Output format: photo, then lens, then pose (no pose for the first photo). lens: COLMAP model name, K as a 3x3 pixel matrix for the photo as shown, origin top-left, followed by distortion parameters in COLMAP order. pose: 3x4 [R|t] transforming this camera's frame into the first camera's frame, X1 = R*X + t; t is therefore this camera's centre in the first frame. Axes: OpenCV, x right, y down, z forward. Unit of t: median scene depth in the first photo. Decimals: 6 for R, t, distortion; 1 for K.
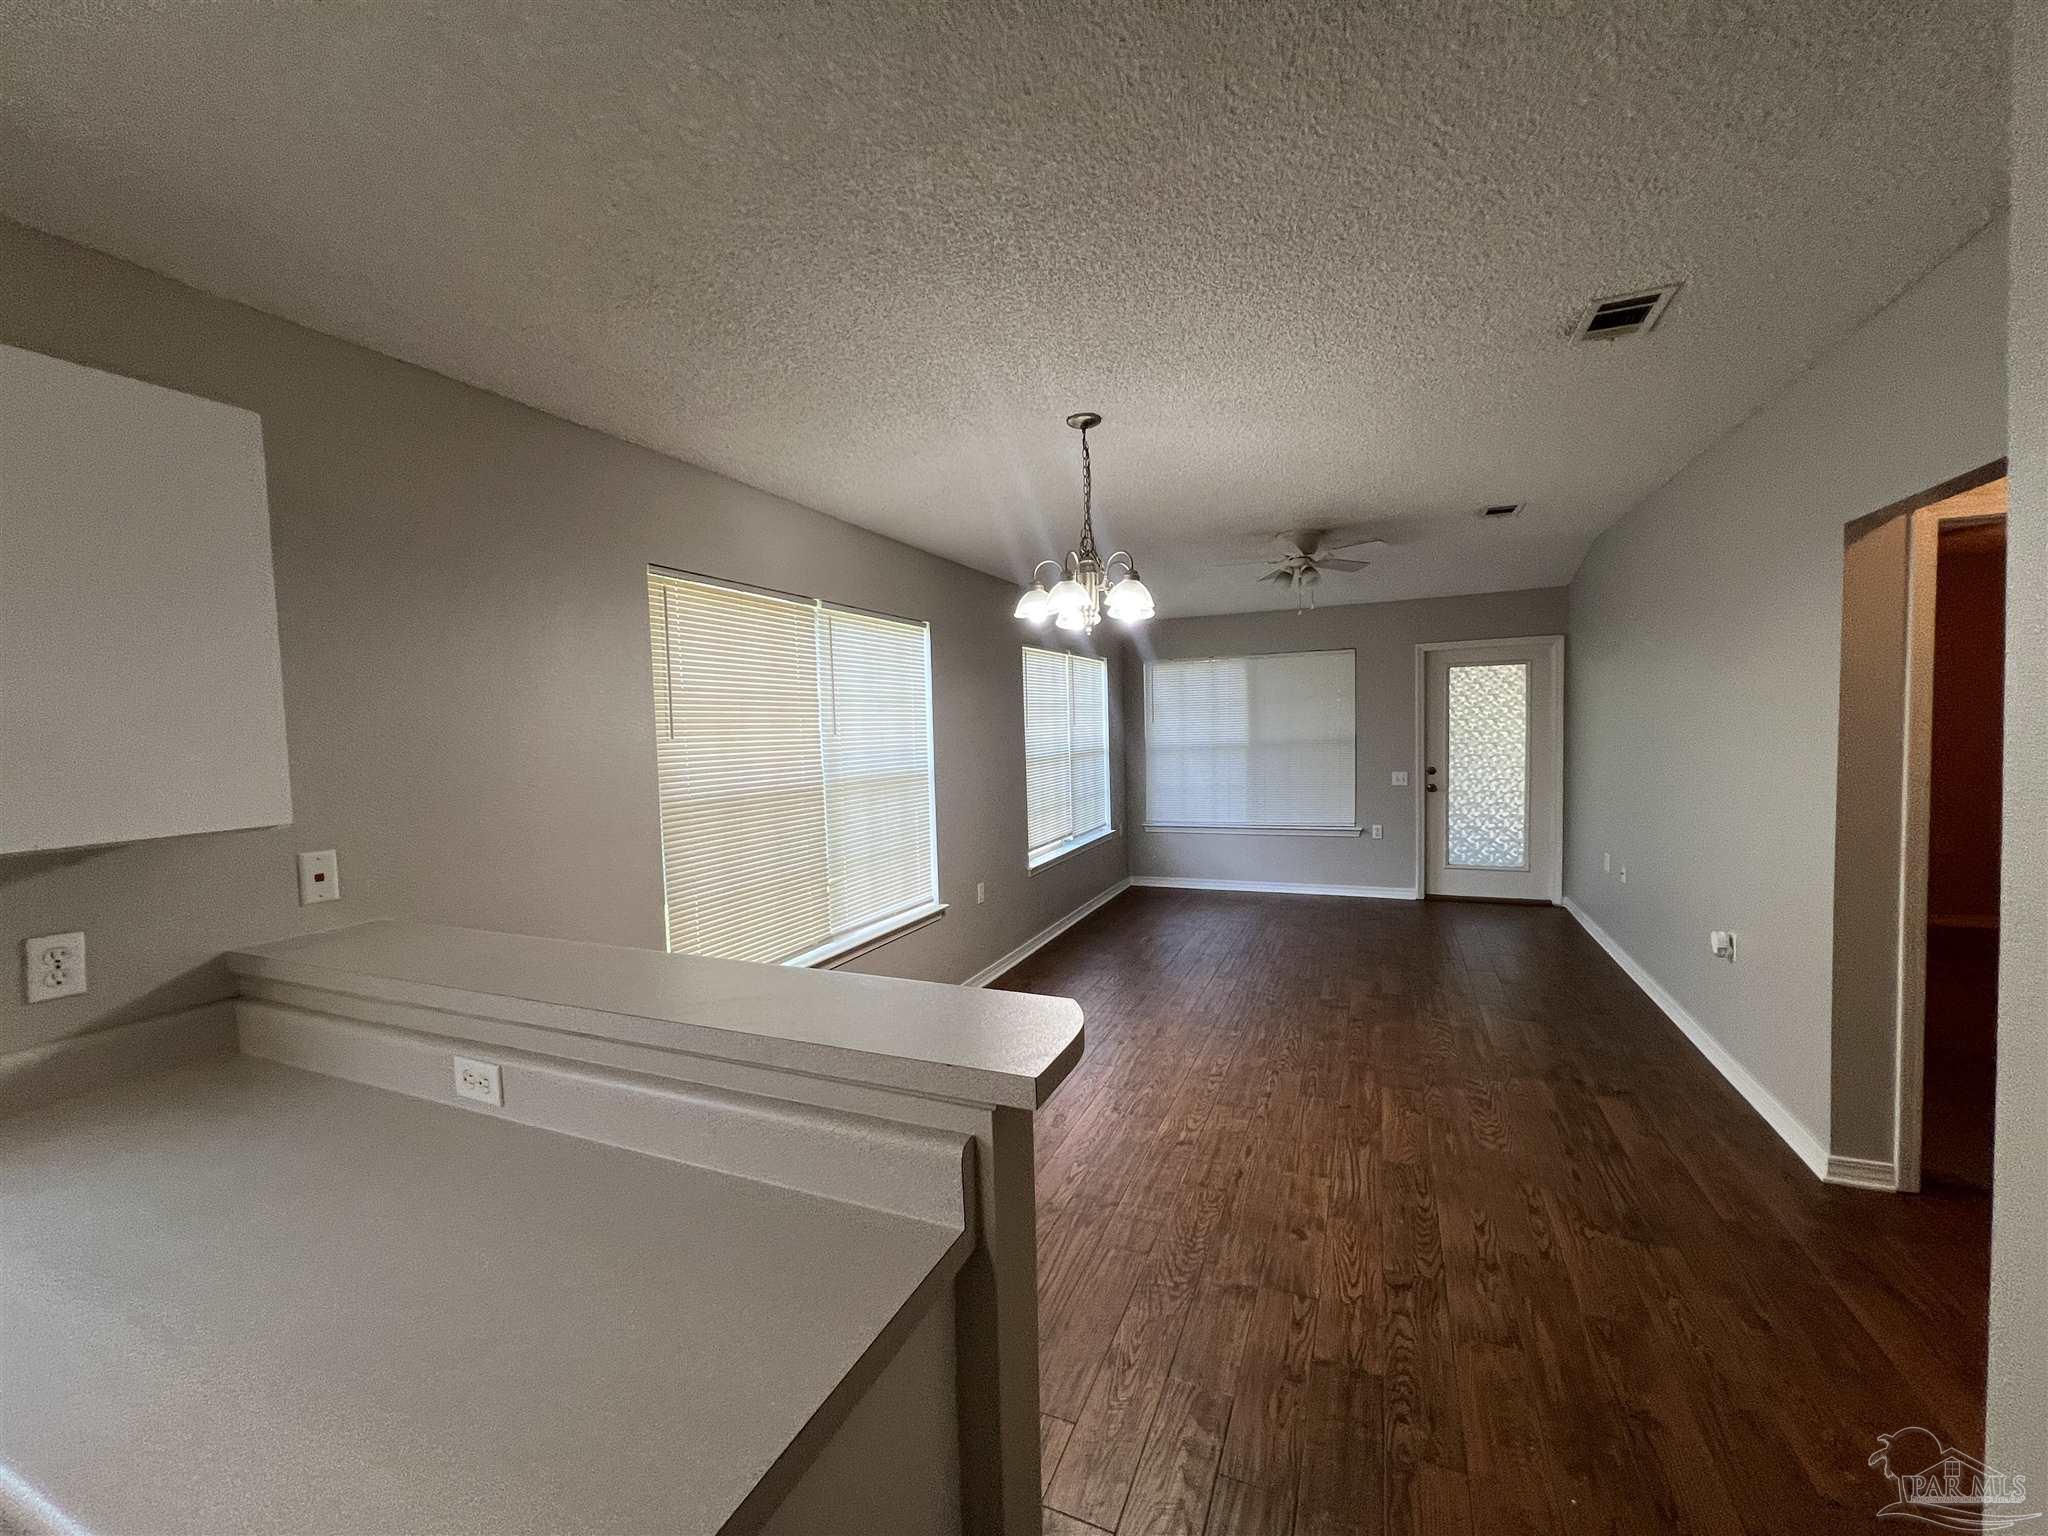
lens RADIAL K [[819.7, 0, 1025.7], [0, 819.7, 769.5], [0, 0, 1]] dist [-0.001850, 0.000708]
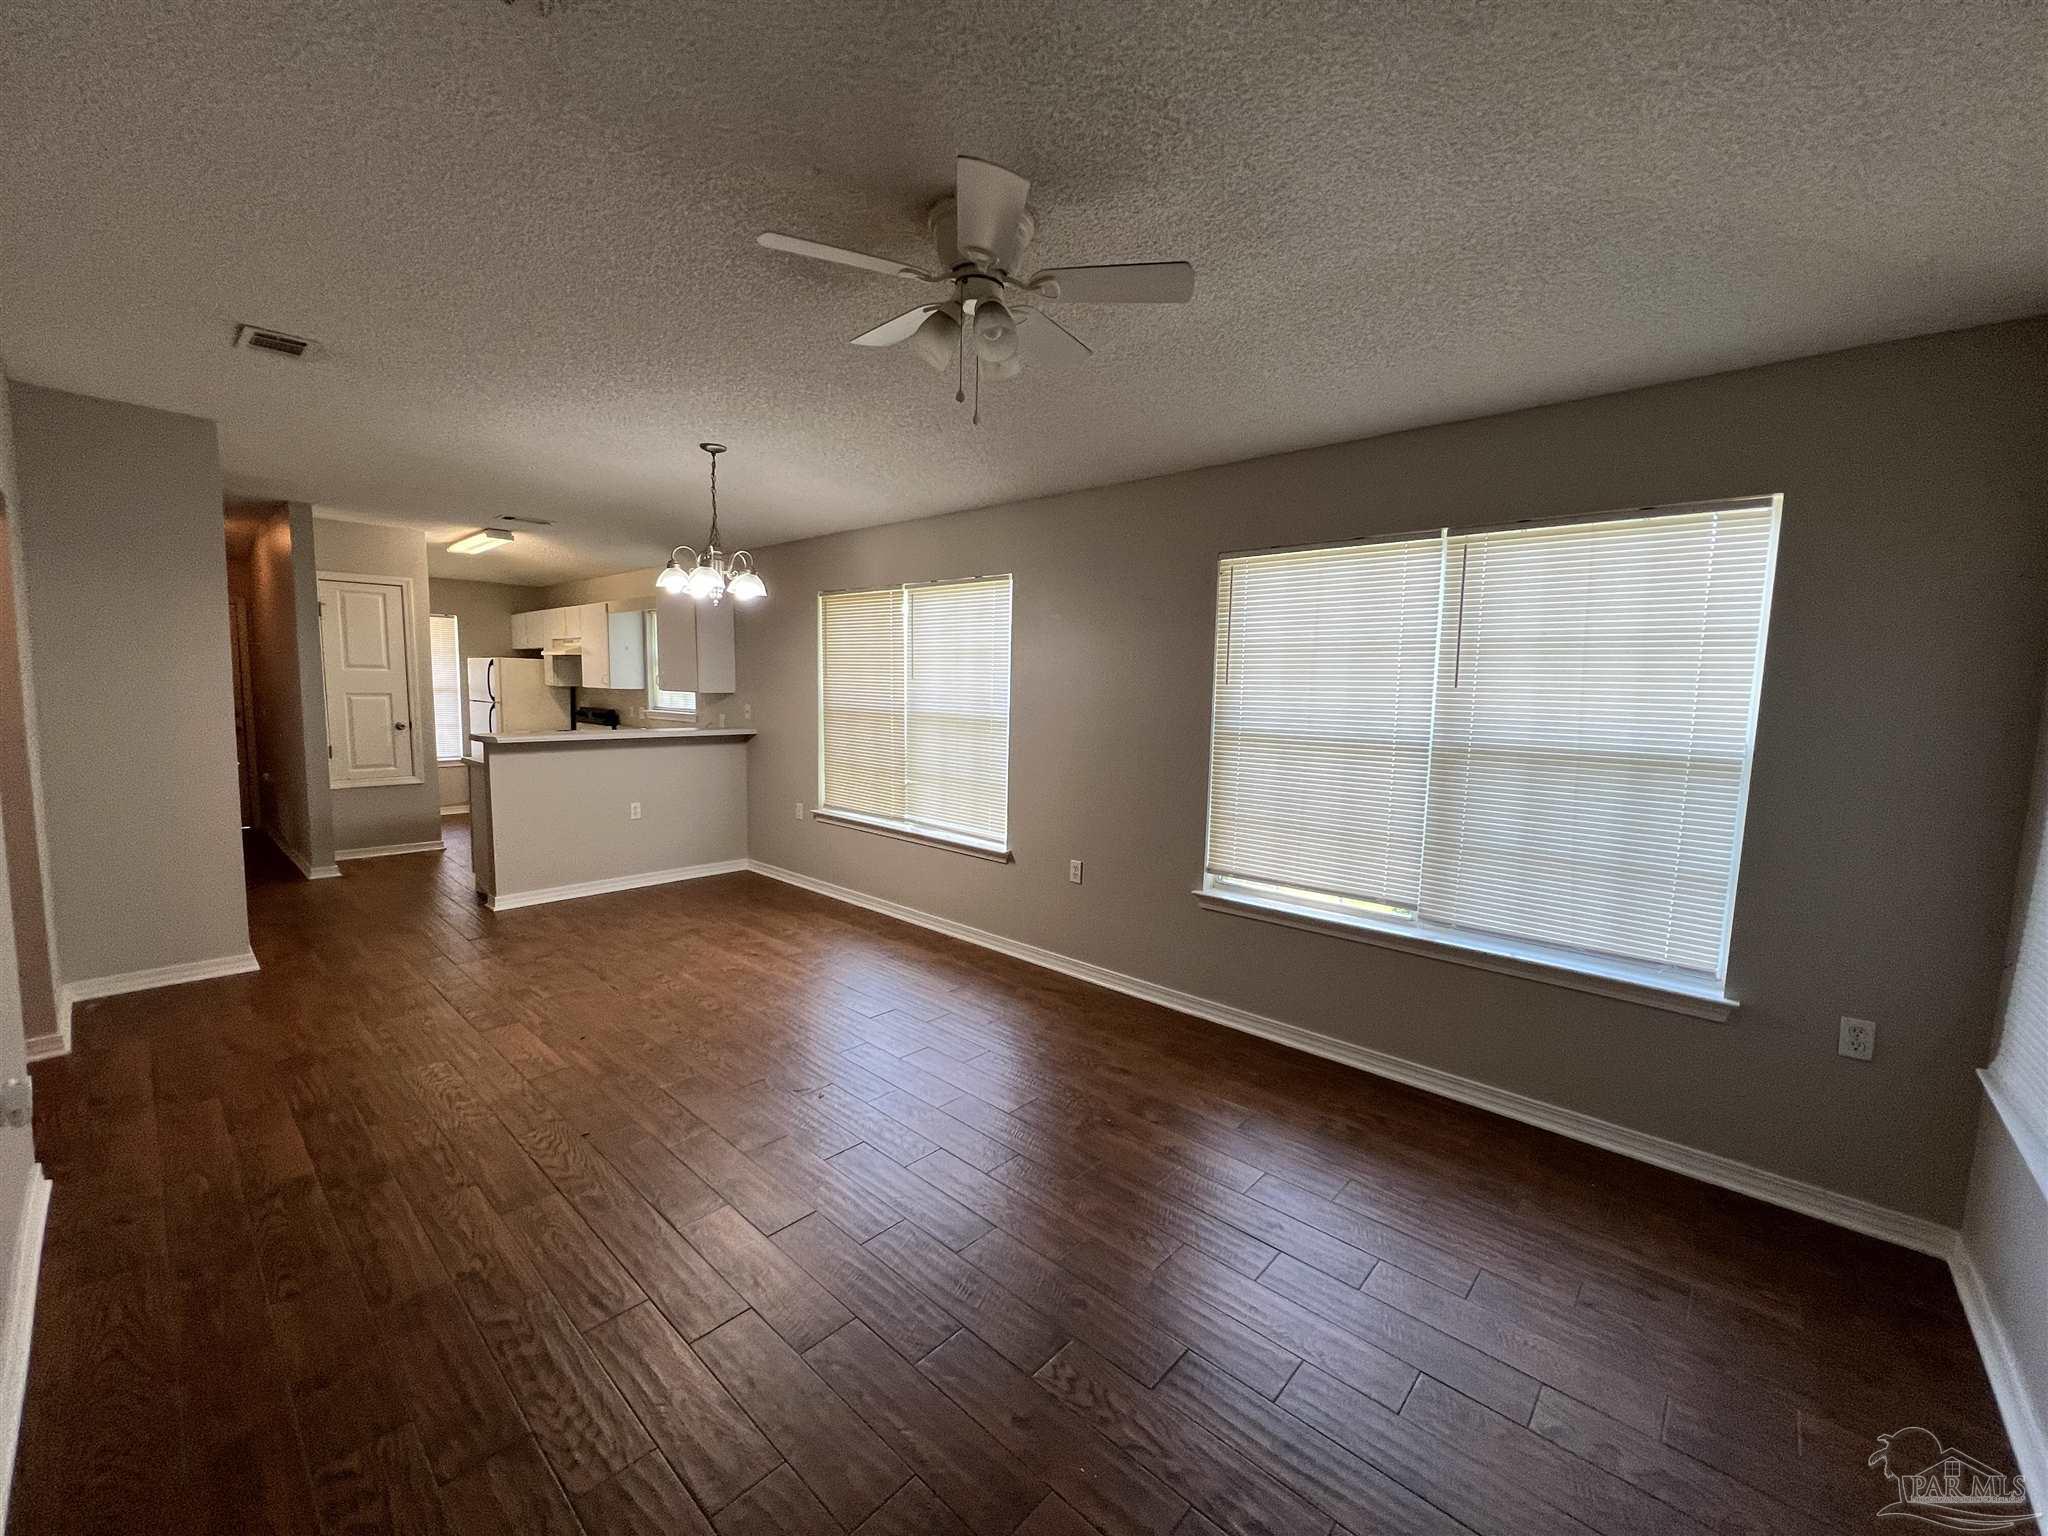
lens RADIAL K [[819.7, 0, 1025.7], [0, 819.7, 769.5], [0, 0, 1]] dist [-0.001850, 0.000708]
pose [[-0.323800, 0.118537, -0.938671, 0.919197], [-0.064911, 0.987000, 0.147031, -0.096286], [0.943896, 0.108539, -0.311896, 1.453546]]
